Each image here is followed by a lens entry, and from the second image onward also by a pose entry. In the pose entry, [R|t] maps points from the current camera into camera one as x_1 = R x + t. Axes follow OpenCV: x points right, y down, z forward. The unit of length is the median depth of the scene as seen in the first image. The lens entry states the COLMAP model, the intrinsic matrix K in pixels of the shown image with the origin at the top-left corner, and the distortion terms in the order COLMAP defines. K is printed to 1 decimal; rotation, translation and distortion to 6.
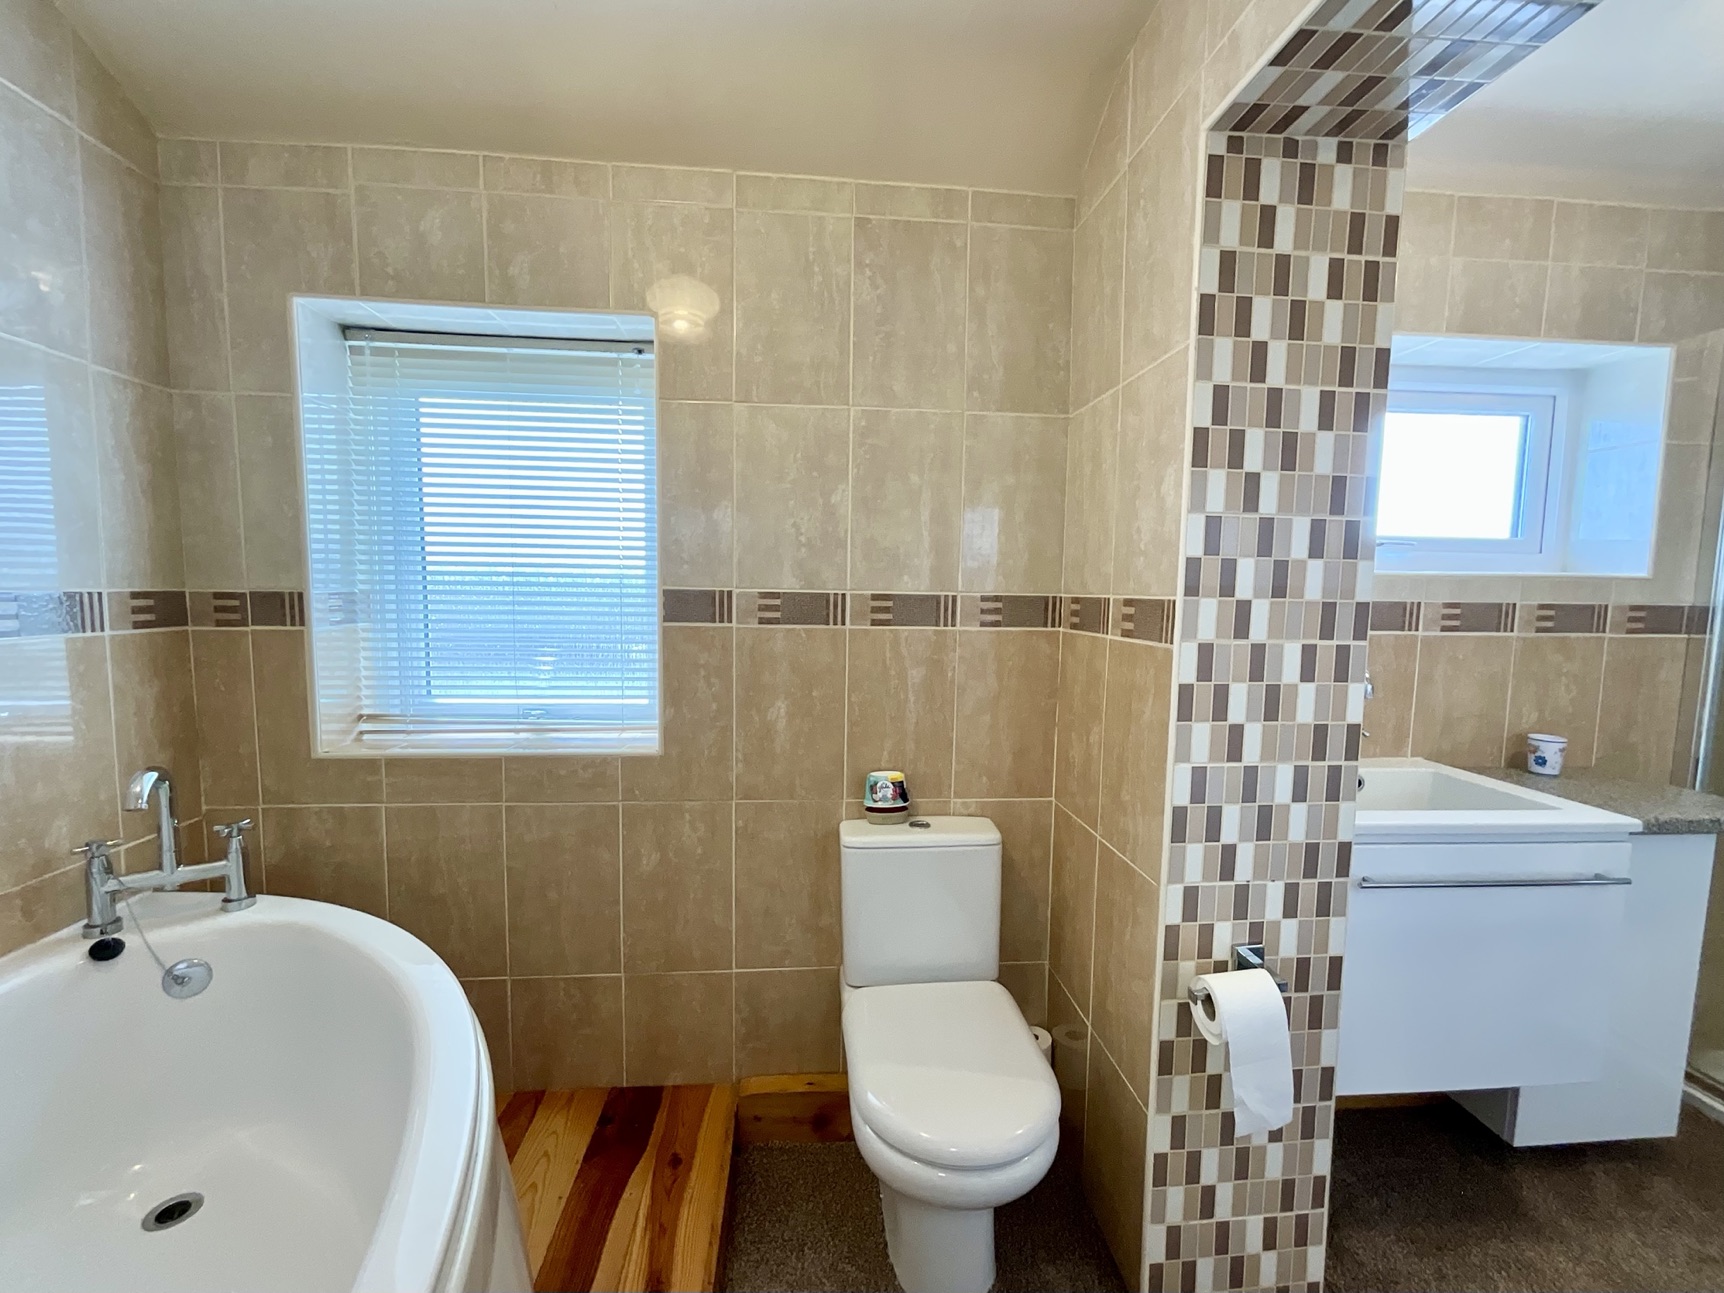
lens RADIAL K [[709.6, 0, 869.1], [0, 709.6, 645.8], [0, 0, 1]] dist [0.002358, -0.000890]
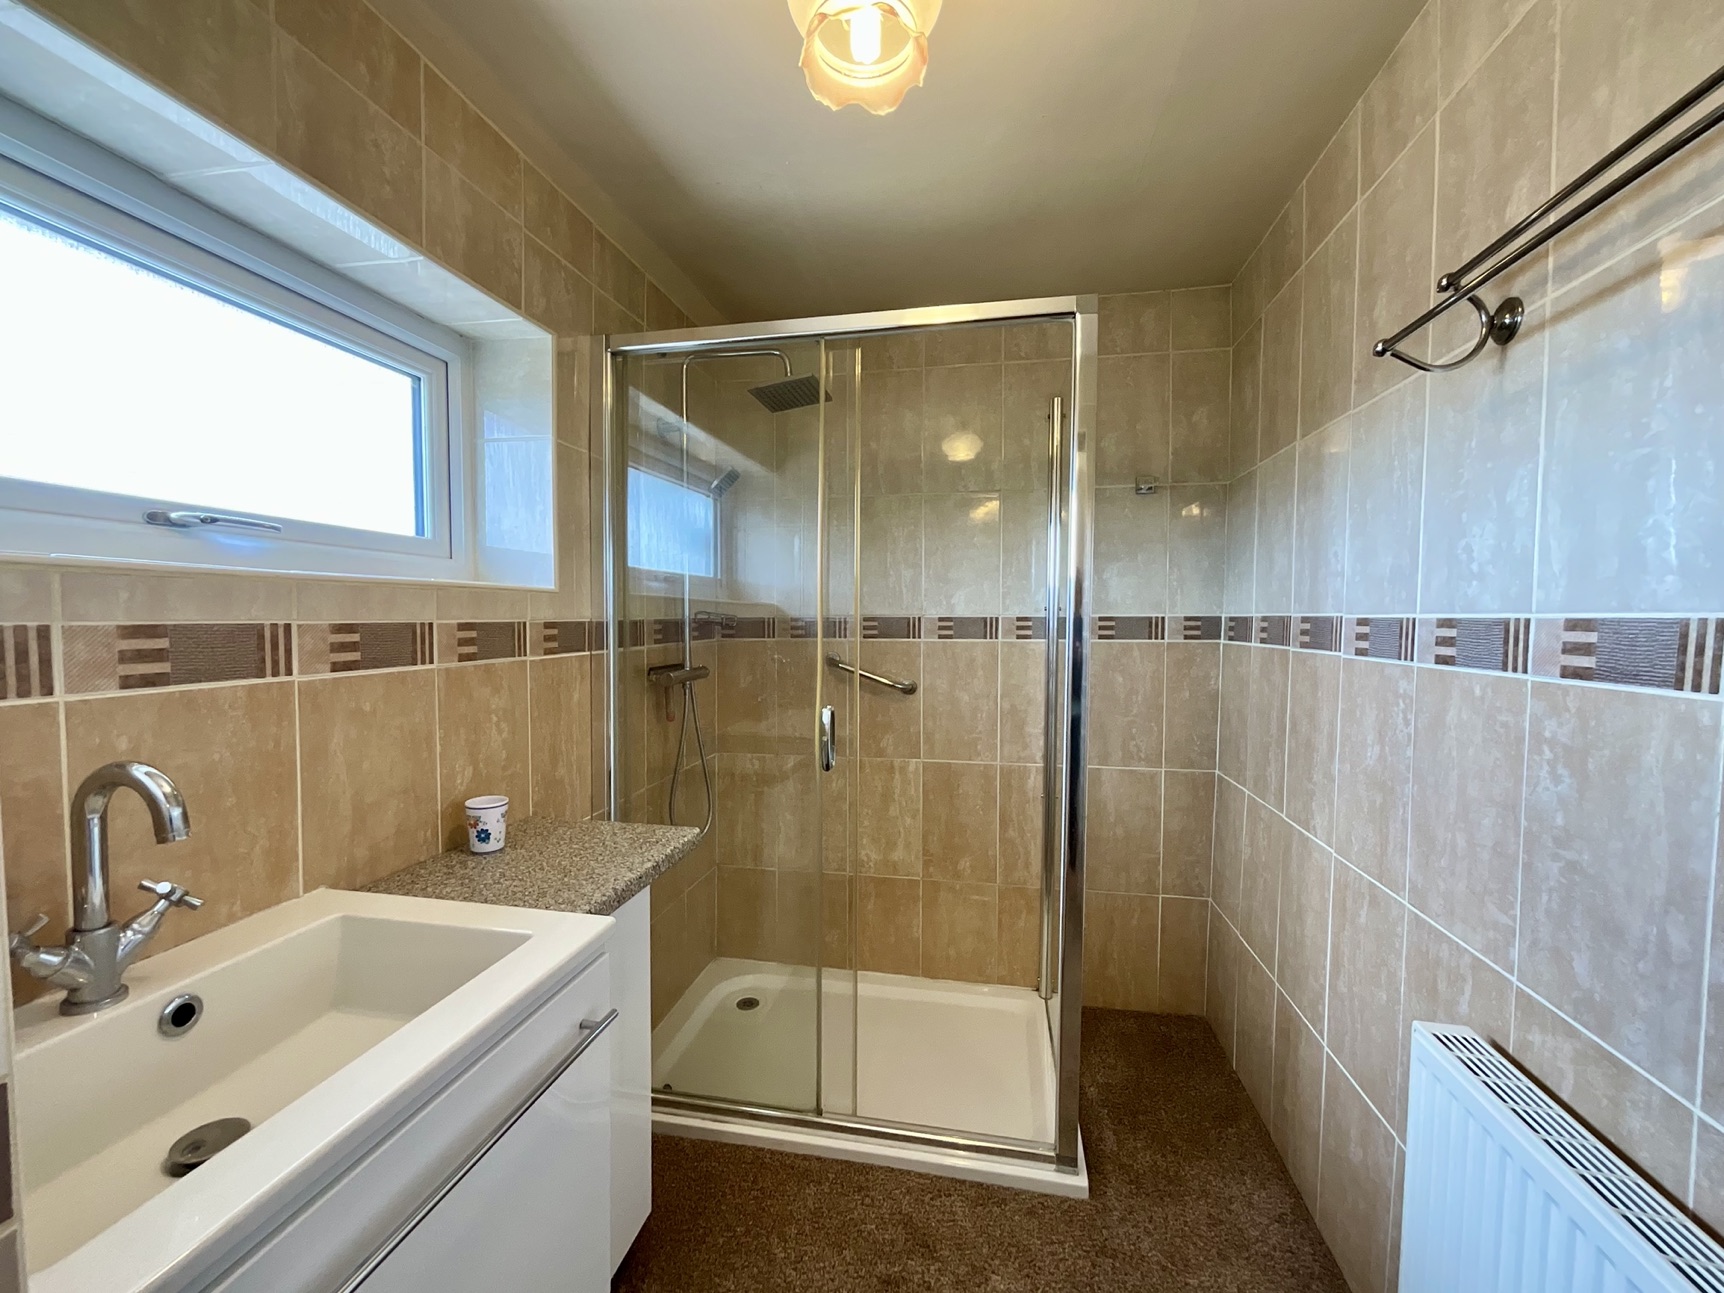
lens RADIAL K [[709.6, 0, 852.8], [0, 709.6, 647.1], [0, 0, 1]] dist [0.002358, -0.000890]
pose [[0.285371, -0.055102, 0.956832, 0.354221], [0.081991, 0.996090, 0.032910, -0.024741], [-0.954904, 0.069060, 0.288773, 0.400678]]
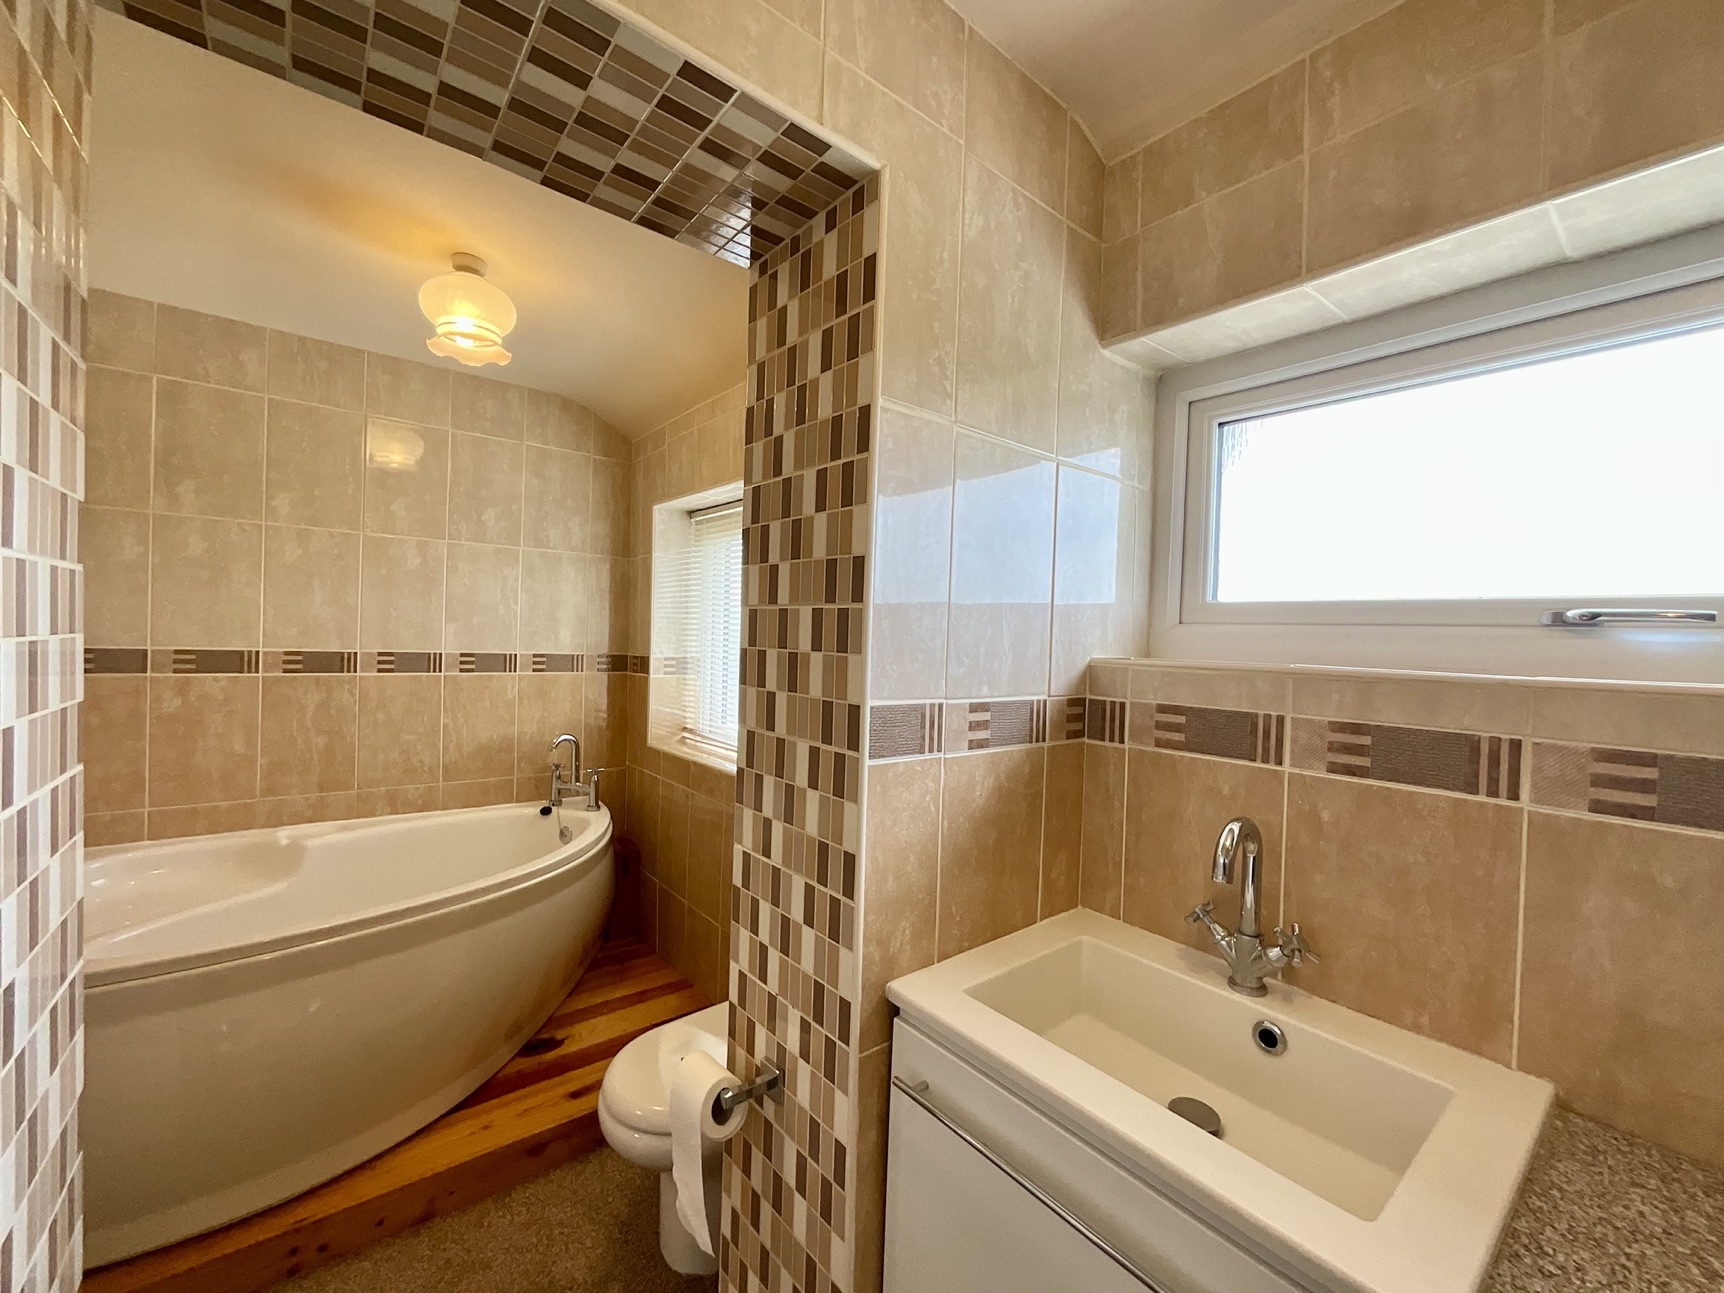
lens RADIAL K [[709.6, 0, 876.6], [0, 709.6, 653.3], [0, 0, 1]] dist [0.002358, -0.000890]
pose [[0.562837, 0.023157, -0.826244, 0.920583], [-0.093984, 0.994918, -0.036138, -0.061457], [0.821207, 0.097993, 0.562153, 0.361095]]
